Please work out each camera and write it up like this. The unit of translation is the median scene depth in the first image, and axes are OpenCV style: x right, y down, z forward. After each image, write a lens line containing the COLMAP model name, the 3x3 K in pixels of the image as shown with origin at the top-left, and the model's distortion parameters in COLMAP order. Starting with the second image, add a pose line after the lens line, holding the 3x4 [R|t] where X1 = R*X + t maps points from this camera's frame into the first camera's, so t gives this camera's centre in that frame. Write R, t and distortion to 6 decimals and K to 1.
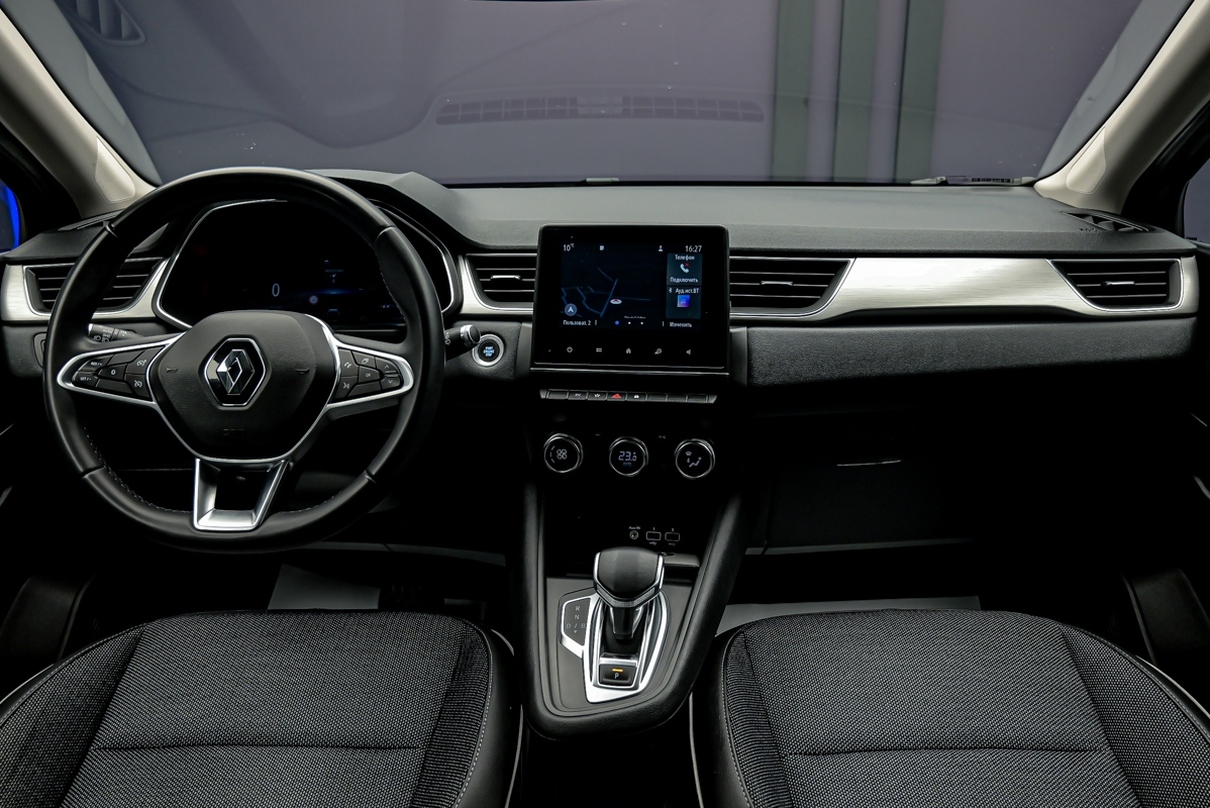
lens RADIAL K [[892.0, 0, 605.5], [0, 892.0, 384.4], [0, 0, 1]] dist [0.005024, -0.003071]
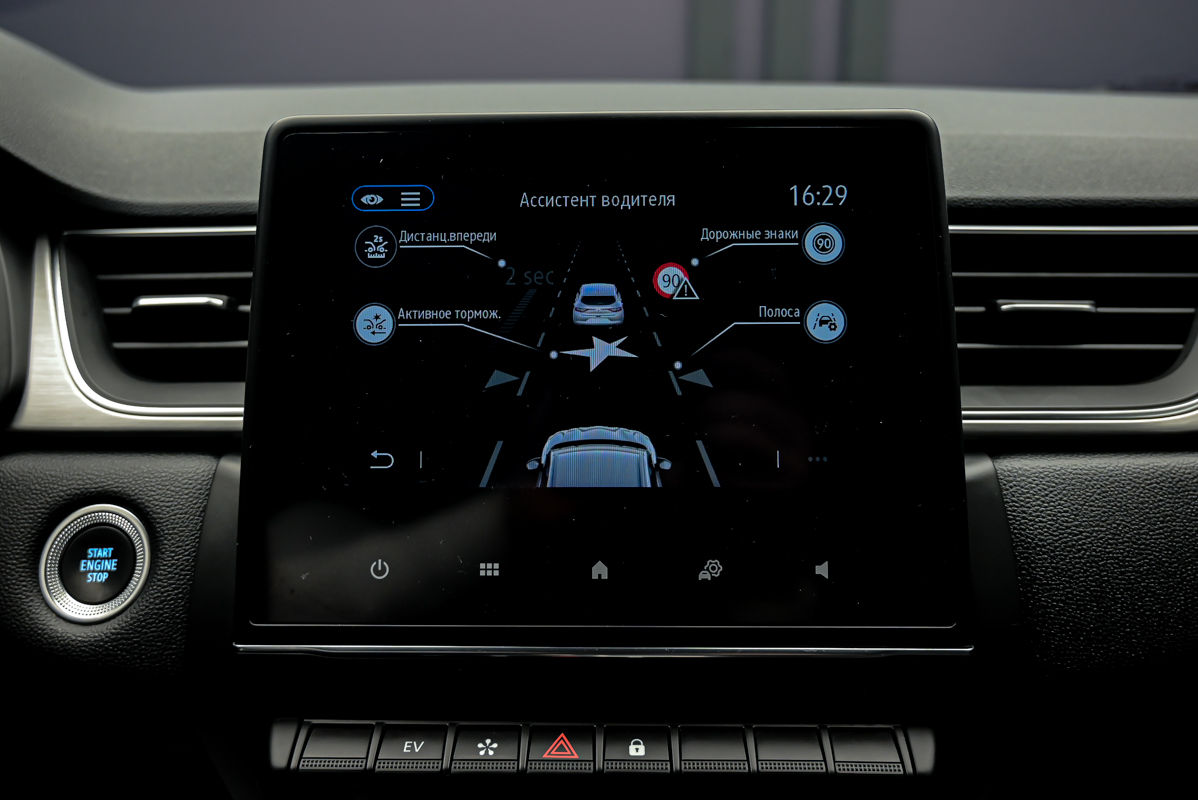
lens RADIAL K [[913.1, 0, 596.2], [0, 913.1, 342.2], [0, 0, 1]] dist [0.001336, 0.001081]
pose [[0.992554, -0.025878, 0.119028, -0.005982], [0.031491, 0.998467, -0.045518, -0.090034], [-0.117668, 0.048927, 0.991847, 0.690319]]
